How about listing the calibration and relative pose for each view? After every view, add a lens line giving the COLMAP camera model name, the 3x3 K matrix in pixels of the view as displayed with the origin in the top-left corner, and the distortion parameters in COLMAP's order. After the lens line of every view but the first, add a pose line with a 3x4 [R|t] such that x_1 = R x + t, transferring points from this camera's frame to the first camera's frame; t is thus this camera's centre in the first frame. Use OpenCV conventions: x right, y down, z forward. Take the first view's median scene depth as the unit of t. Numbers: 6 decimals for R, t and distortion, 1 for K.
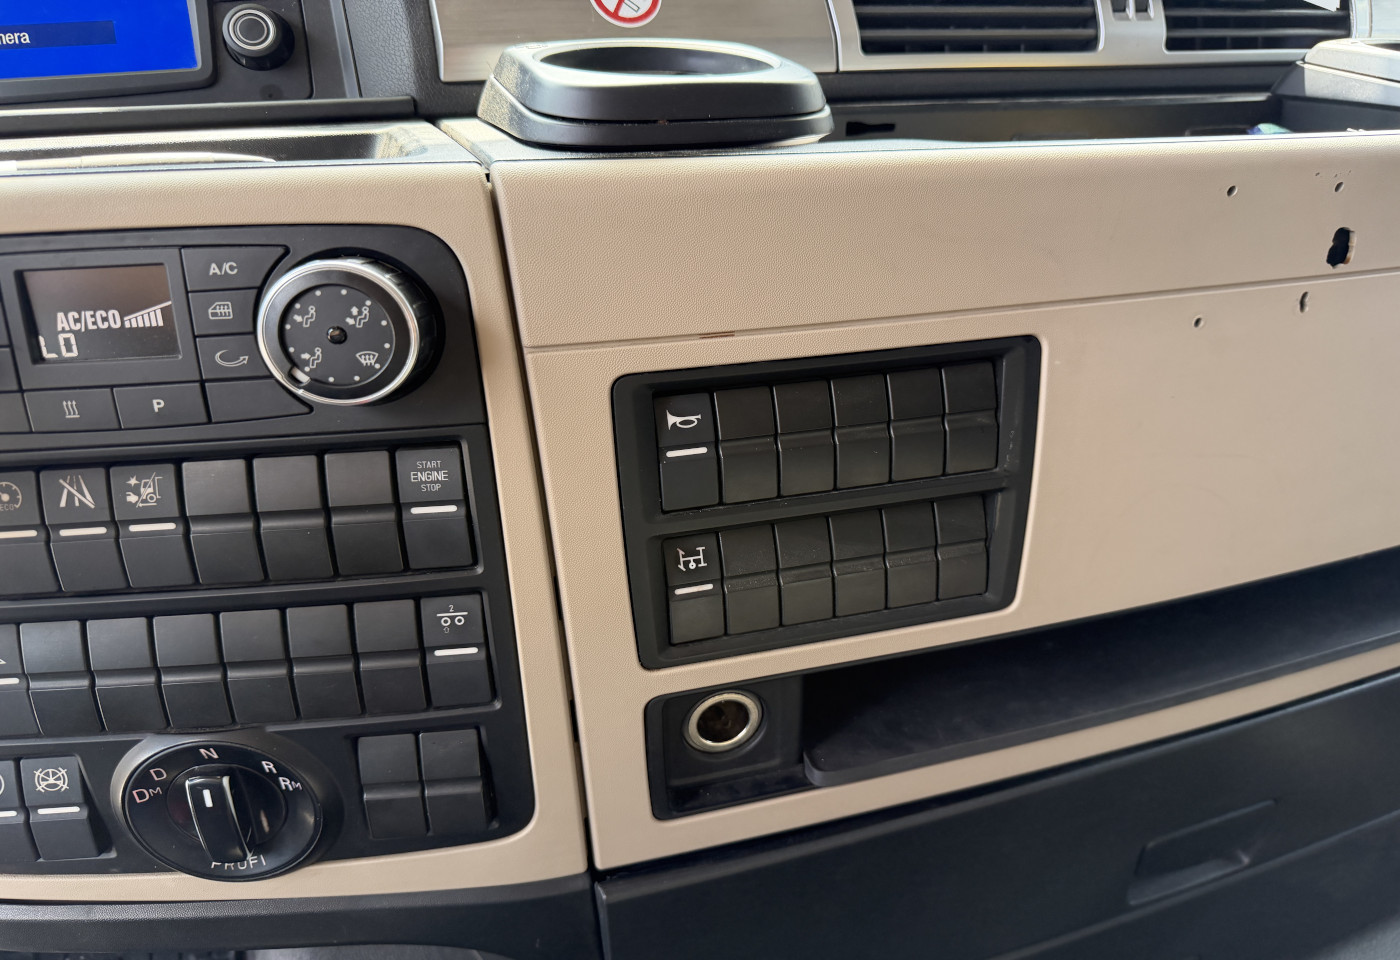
lens RADIAL K [[961.4, 0, 709.9], [0, 961.4, 483.1], [0, 0, 1]] dist [0.051459, -0.059083]
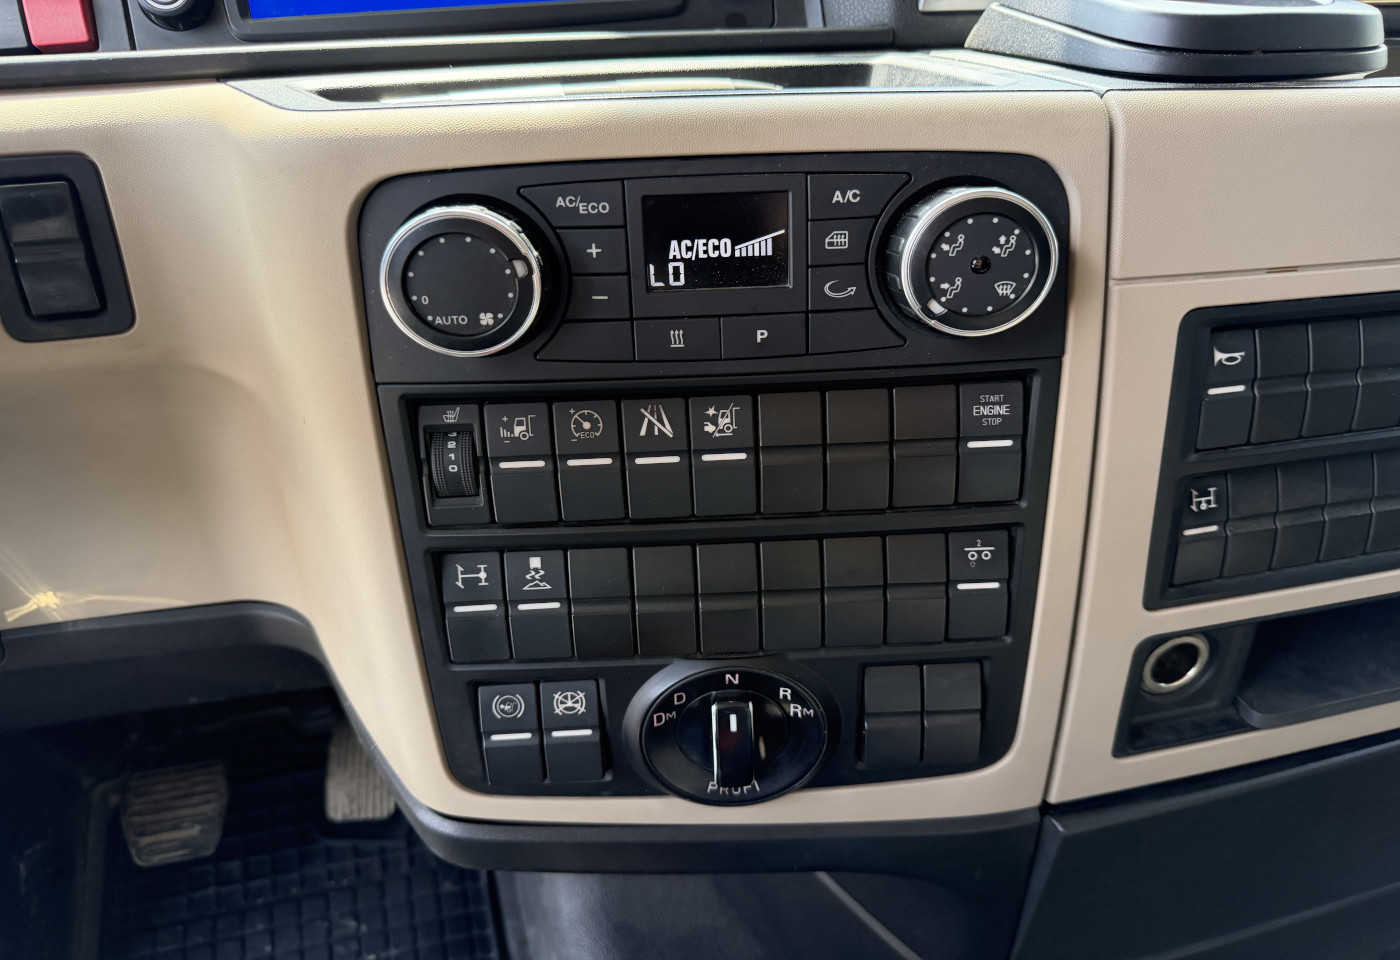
lens RADIAL K [[961.4, 0, 694.4], [0, 961.4, 491.5], [0, 0, 1]] dist [0.051459, -0.059083]
pose [[0.999811, 0.015286, -0.011975, -0.543497], [-0.014649, 0.998561, 0.051592, 0.027546], [0.012746, -0.051406, 0.998596, -0.007229]]
